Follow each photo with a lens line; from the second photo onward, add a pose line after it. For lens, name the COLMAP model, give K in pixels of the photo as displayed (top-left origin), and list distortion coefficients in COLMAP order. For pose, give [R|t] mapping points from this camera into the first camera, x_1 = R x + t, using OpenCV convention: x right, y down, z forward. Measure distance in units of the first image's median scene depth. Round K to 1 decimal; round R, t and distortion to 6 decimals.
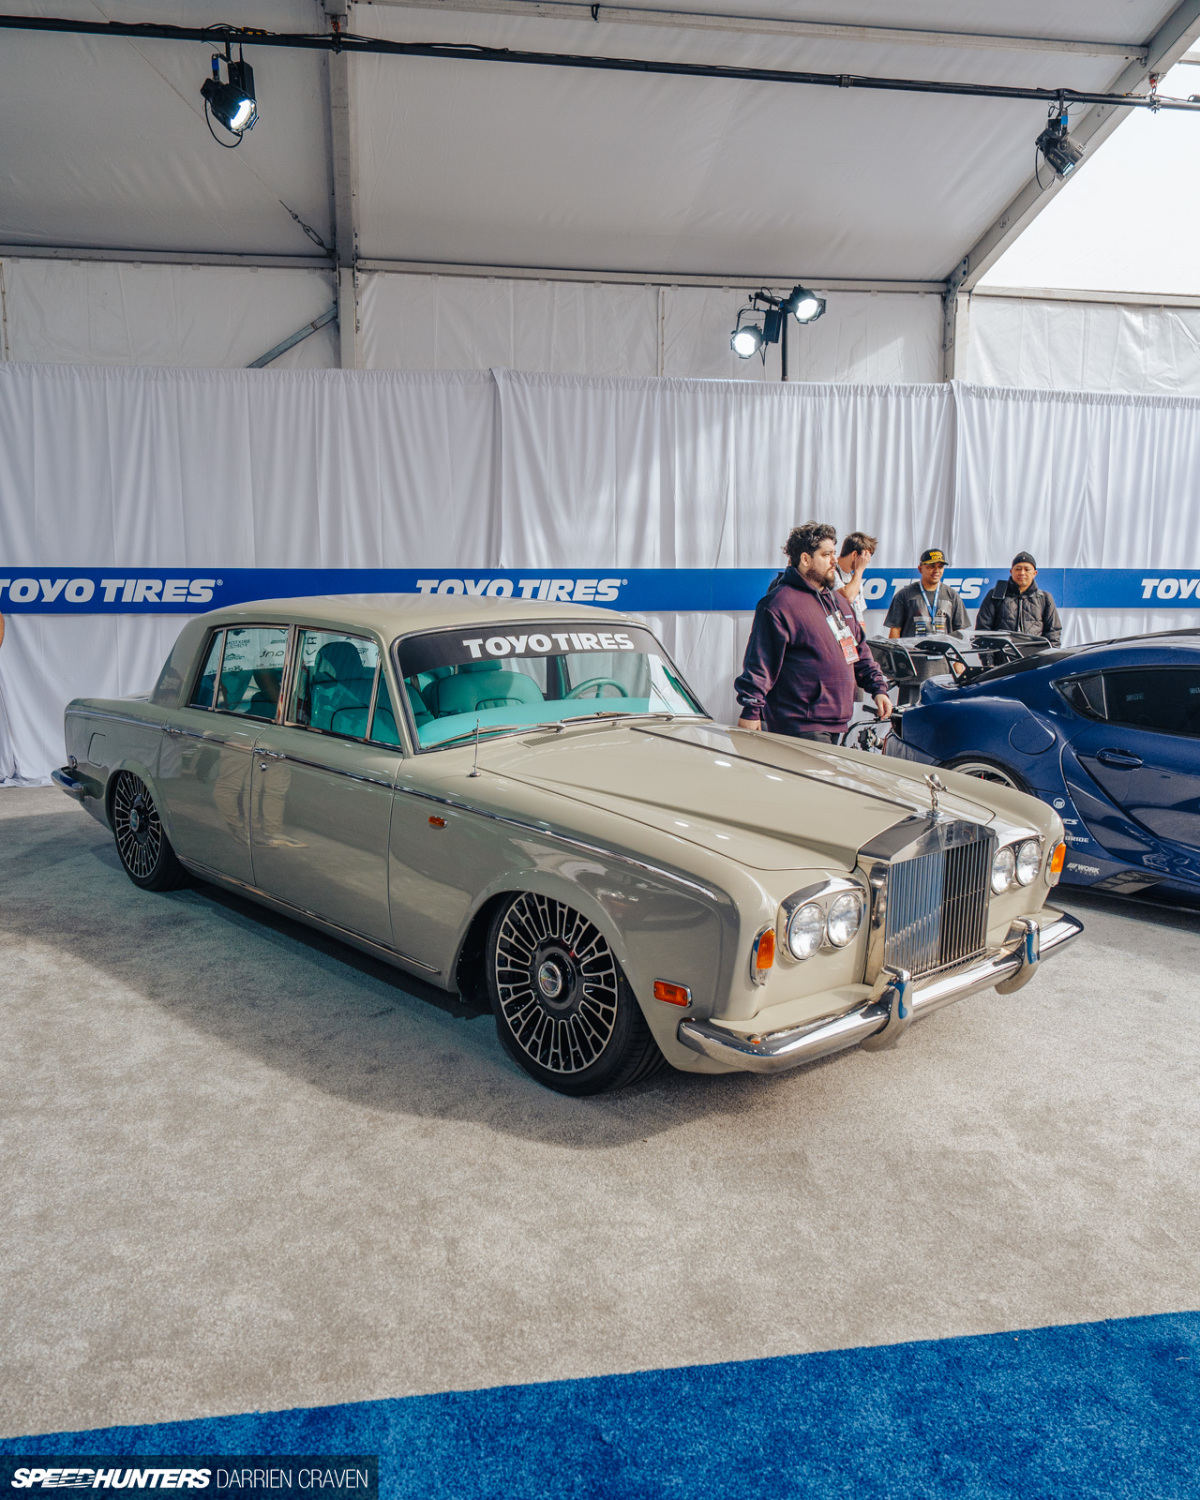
lens RADIAL K [[1246.0, 0, 600.0], [0, 1246.0, 750.0], [0, 0, 1]] dist [0.010322, -0.003842]
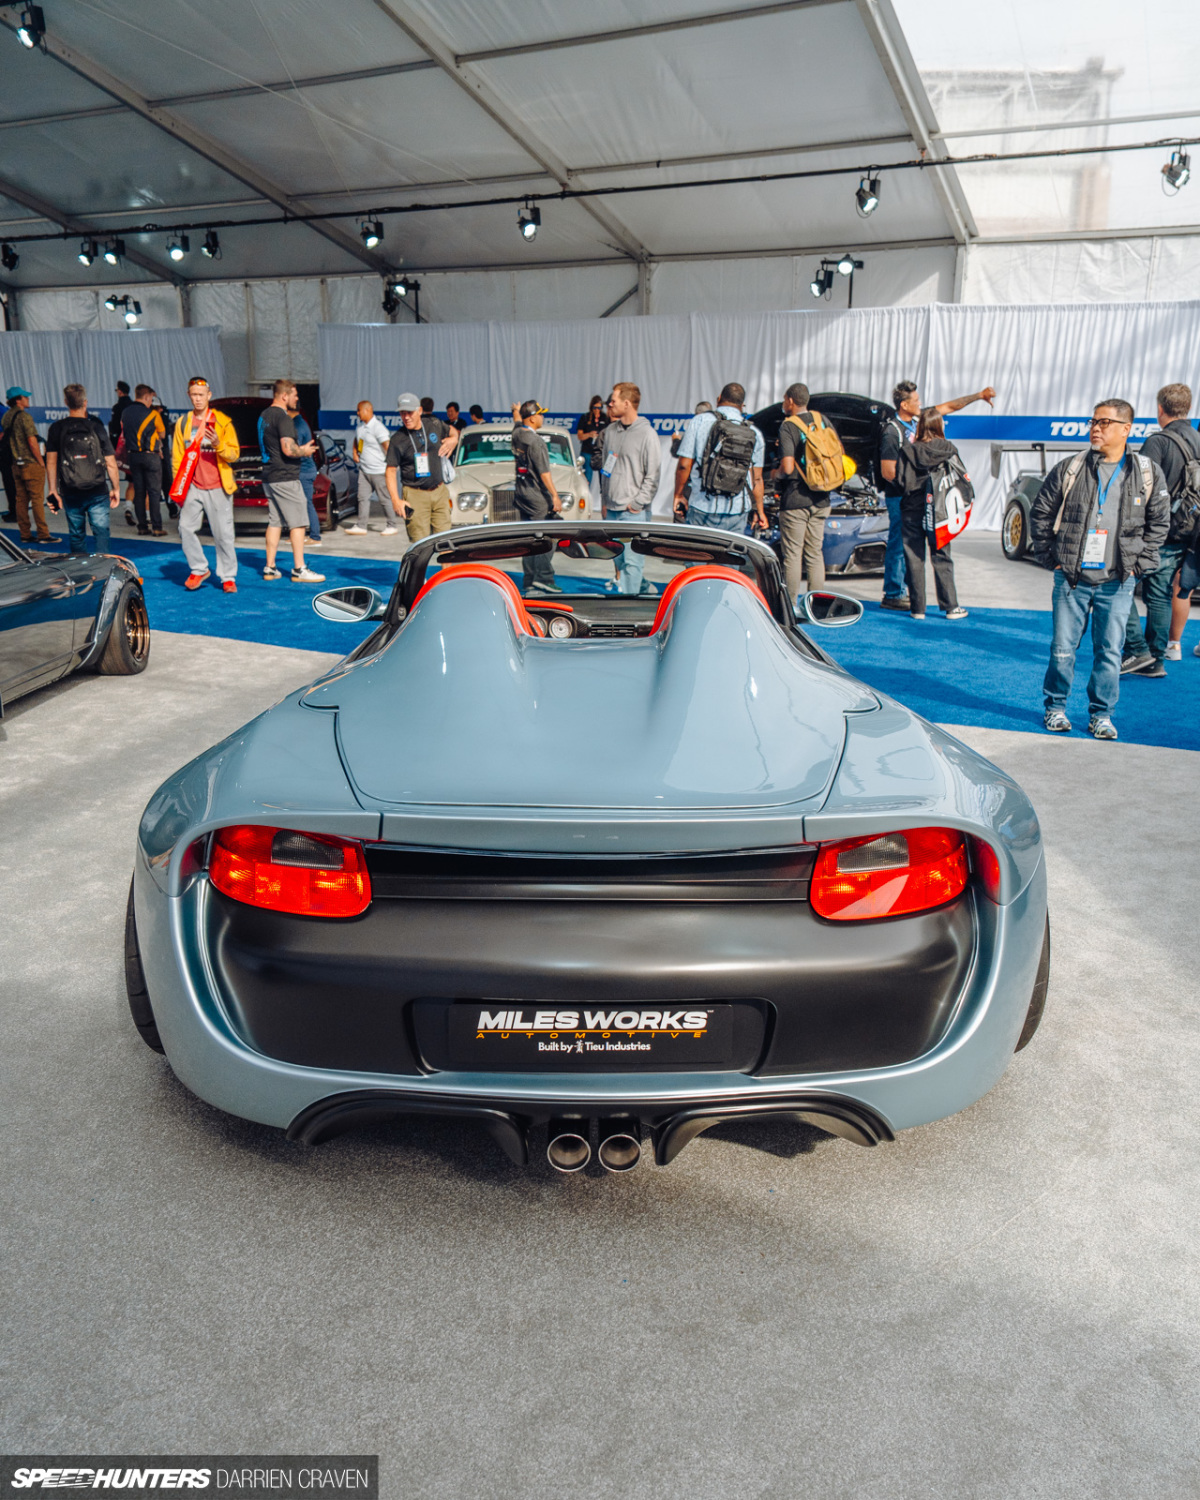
lens RADIAL K [[1246.0, 0, 600.0], [0, 1246.0, 750.0], [0, 0, 1]] dist [0.010322, -0.003842]
pose [[0.778843, 0.167088, -0.604554, 0.993055], [-0.095677, 0.984233, 0.148764, 0.090299], [0.619879, -0.058022, 0.782549, -0.614004]]
